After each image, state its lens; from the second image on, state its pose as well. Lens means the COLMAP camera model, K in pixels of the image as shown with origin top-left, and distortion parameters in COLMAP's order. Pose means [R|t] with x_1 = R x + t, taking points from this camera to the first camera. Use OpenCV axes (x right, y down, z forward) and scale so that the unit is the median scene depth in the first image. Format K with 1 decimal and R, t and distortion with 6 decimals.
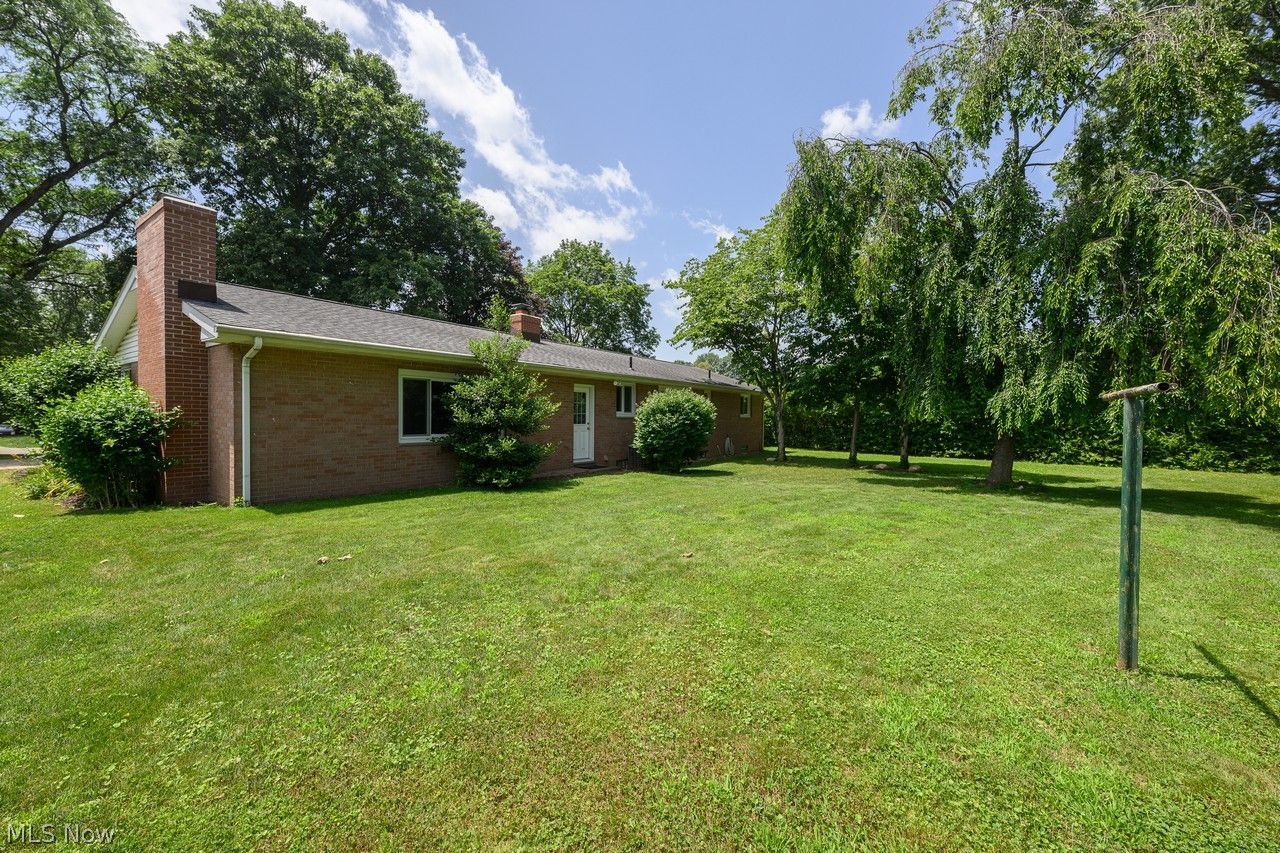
lens RADIAL K [[513.2, 0, 638.7], [0, 513.2, 426.8], [0, 0, 1]] dist [0.003468, 0.000062]
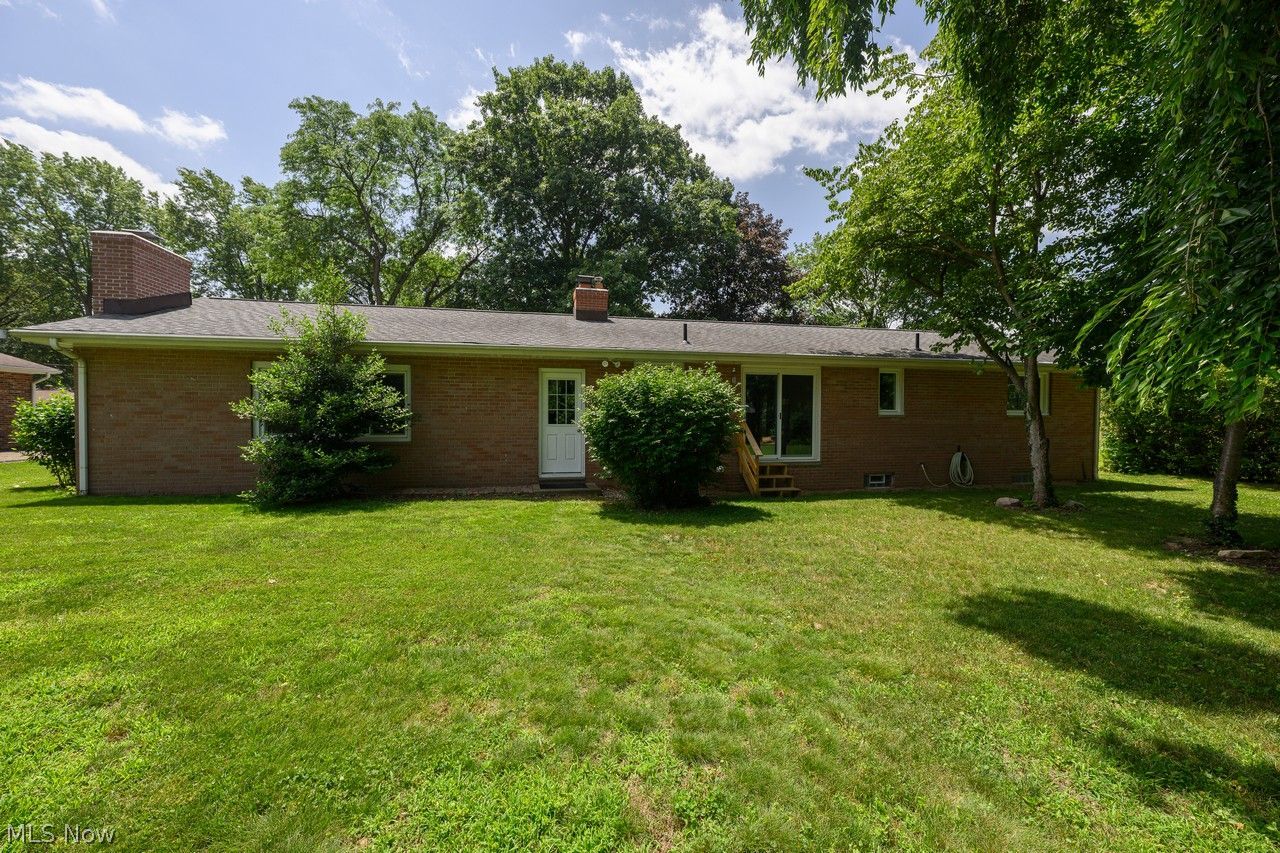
lens RADIAL K [[513.2, 0, 639.6], [0, 513.2, 435.5], [0, 0, 1]] dist [0.003468, 0.000062]
pose [[0.723289, 0.011776, -0.690445, 0.716786], [-0.009817, 0.999929, 0.006769, 0.007345], [0.690476, 0.001882, 0.723353, 0.868704]]
